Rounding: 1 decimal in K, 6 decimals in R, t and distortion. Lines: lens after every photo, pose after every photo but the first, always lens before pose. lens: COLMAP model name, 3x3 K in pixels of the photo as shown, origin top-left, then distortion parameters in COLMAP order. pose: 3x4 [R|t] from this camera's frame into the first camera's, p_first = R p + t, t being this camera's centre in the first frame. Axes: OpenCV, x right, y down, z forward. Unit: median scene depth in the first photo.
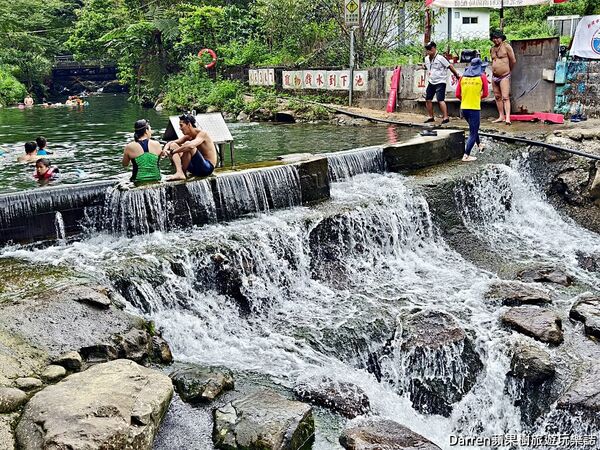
lens RADIAL K [[651.6, 0, 300.0], [0, 651.6, 225.0], [0, 0, 1]] dist [0.126510, -0.293534]
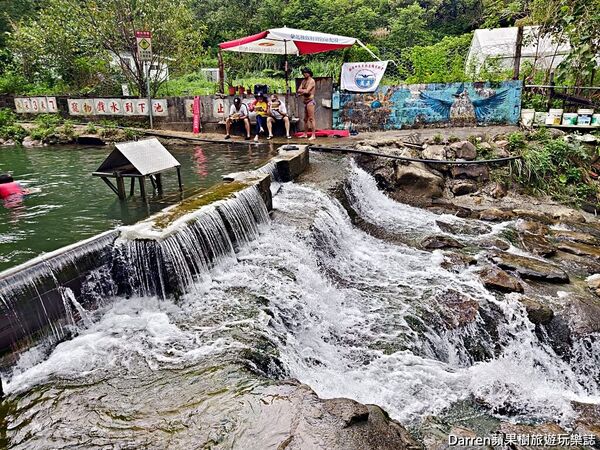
lens RADIAL K [[416.6, 0, 296.3], [0, 416.6, 225.3], [0, 0, 1]] dist [0.038514, -0.049886]
pose [[0.788538, -0.167312, 0.591790, -0.198476], [0.137753, 0.985883, 0.095179, -0.044504], [-0.599360, 0.006468, 0.800454, 0.229618]]
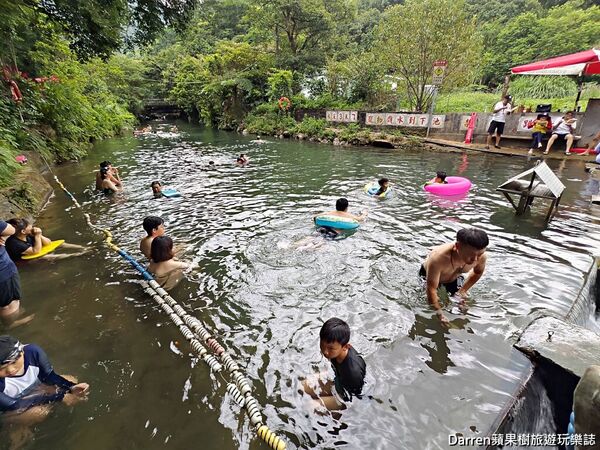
lens RADIAL K [[283.2, 0, 301.2], [0, 283.2, 229.2], [0, 0, 1]] dist [0.000105, -0.000914]
pose [[0.983373, -0.055575, 0.172886, -0.360084], [0.025097, 0.984476, 0.173717, -0.088706], [-0.179856, -0.166489, 0.969501, 0.344036]]
